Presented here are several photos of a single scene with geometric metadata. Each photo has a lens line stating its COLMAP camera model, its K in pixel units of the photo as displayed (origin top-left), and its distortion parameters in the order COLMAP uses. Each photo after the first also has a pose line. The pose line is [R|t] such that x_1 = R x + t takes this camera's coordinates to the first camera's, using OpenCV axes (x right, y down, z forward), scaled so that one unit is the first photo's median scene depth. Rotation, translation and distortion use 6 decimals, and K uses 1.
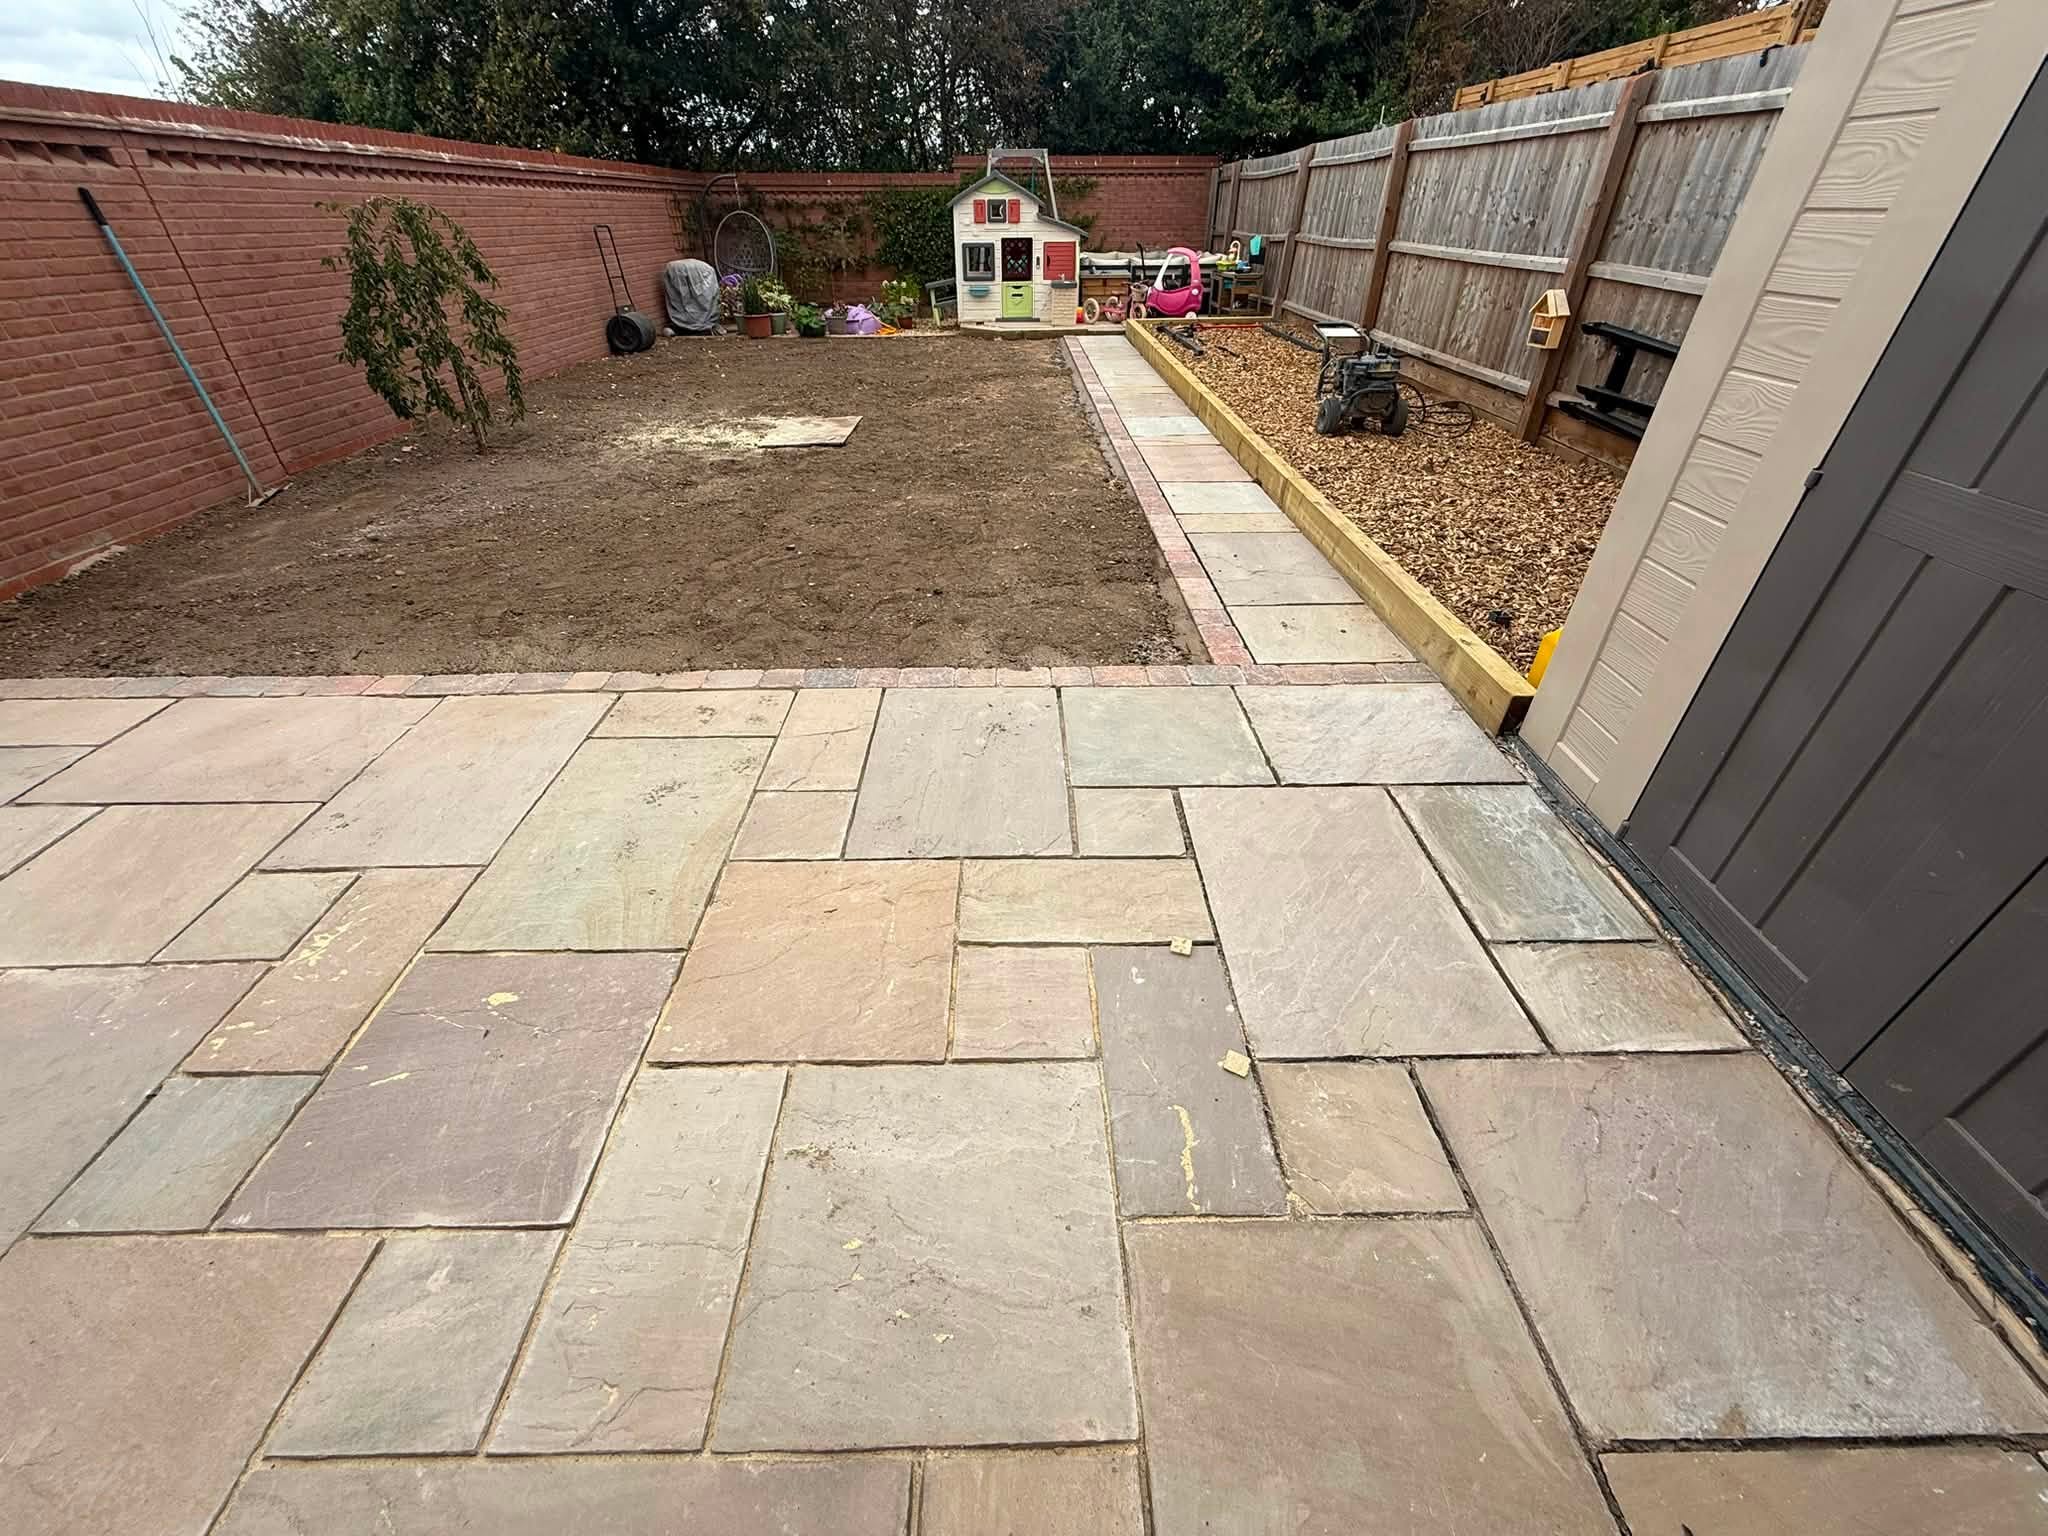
lens RADIAL K [[810.5, 0, 1024.2], [0, 810.5, 767.6], [0, 0, 1]] dist [0.000069, -0.000610]
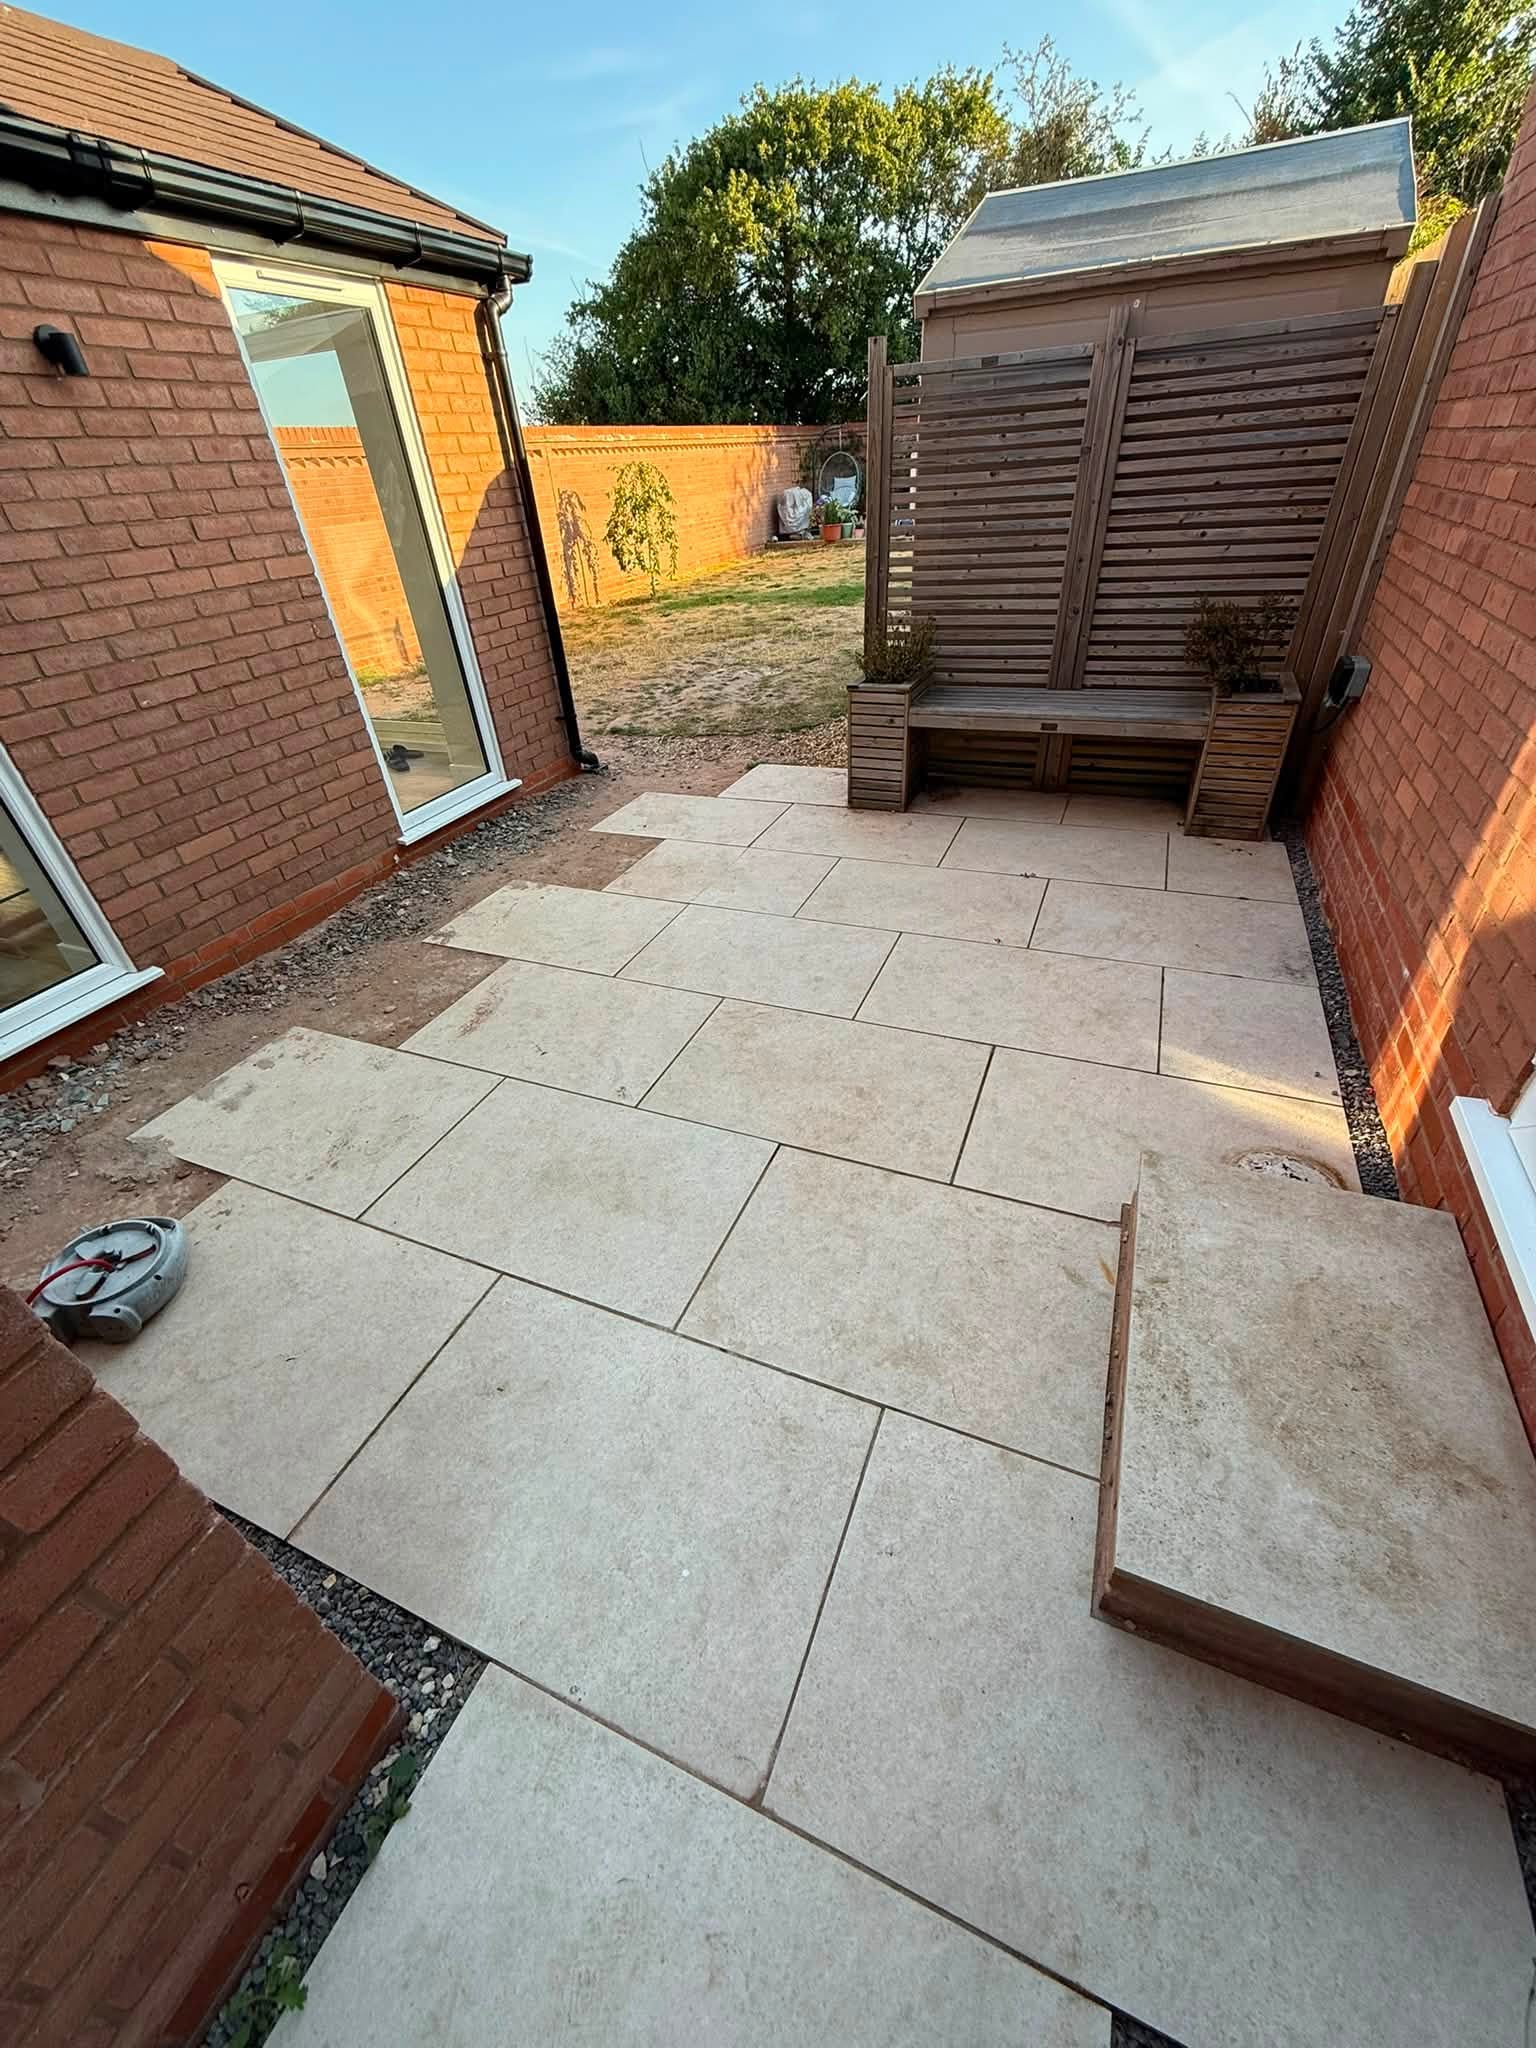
lens RADIAL K [[810.5, 0, 772.8], [0, 810.5, 1013.0], [0, 0, 1]] dist [0.000069, -0.000610]
pose [[0.912381, 0.181578, -0.366866, 0.458086], [-0.175758, 0.983187, 0.049519, 0.427040], [0.369689, 0.019300, 0.928955, -0.635670]]
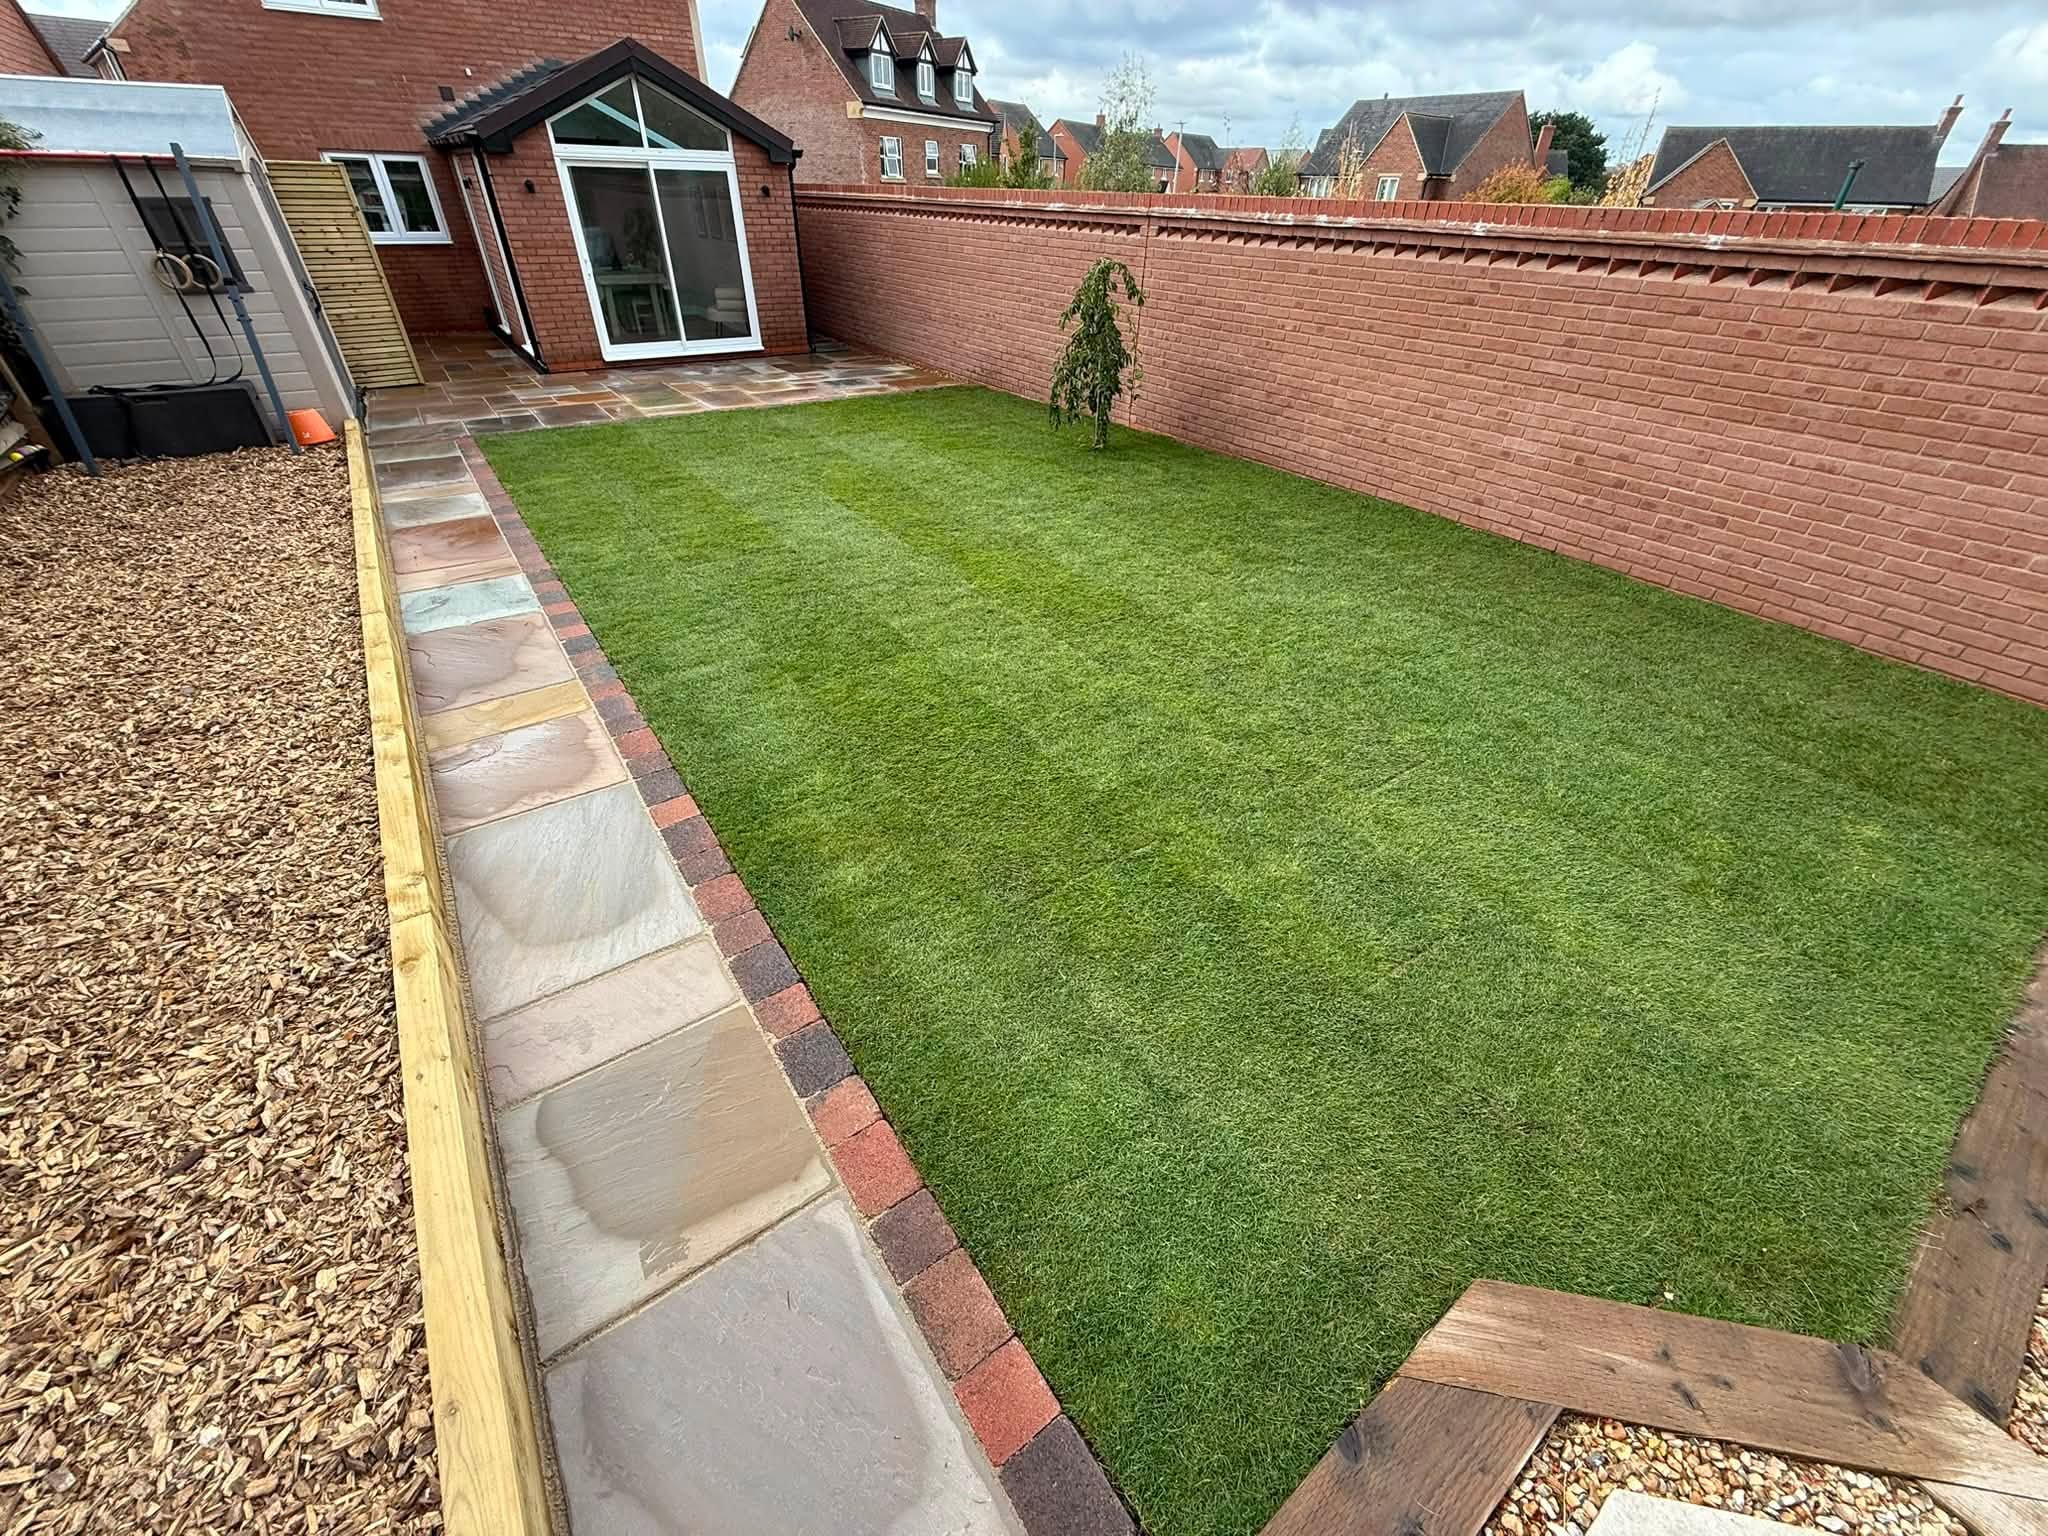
lens RADIAL K [[810.5, 0, 1019.5], [0, 810.5, 767.1], [0, 0, 1]] dist [0.000069, -0.000610]
pose [[-0.831605, 0.307613, -0.462394, 0.148627], [-0.331445, 0.393161, 0.857653, -1.141834], [0.445620, 0.866486, -0.224998, 1.519016]]
